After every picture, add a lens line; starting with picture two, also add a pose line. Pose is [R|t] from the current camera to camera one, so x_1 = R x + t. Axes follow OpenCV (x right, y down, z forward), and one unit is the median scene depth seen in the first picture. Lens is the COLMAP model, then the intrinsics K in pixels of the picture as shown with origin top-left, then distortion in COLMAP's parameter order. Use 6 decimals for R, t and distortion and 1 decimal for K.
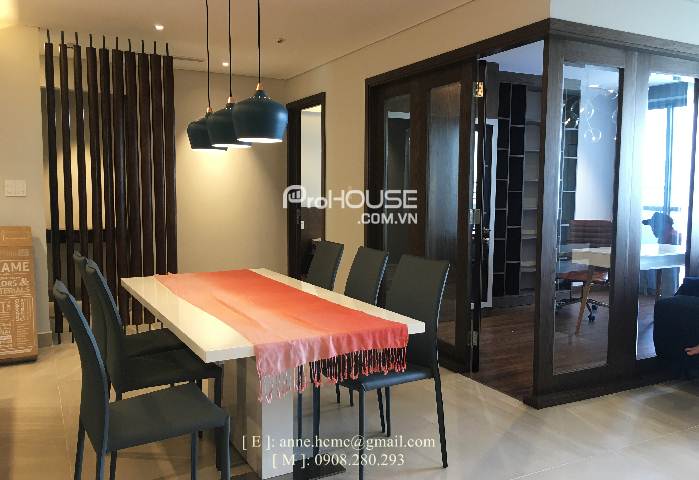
lens RADIAL K [[597.5, 0, 349.5], [0, 597.5, 240.0], [0, 0, 1]] dist [0.005395, -0.008390]
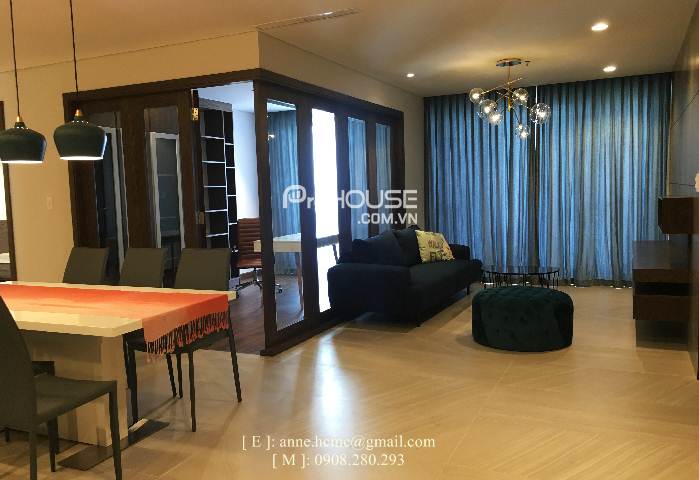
lens RADIAL K [[622.3, 0, 347.9], [0, 622.3, 256.1], [0, 0, 1]] dist [-0.003348, -0.006560]
pose [[0.780140, -0.090839, 0.618975, -0.409822], [0.082398, 0.995703, 0.042274, 0.011551], [-0.620155, 0.018022, 0.784272, -0.216128]]
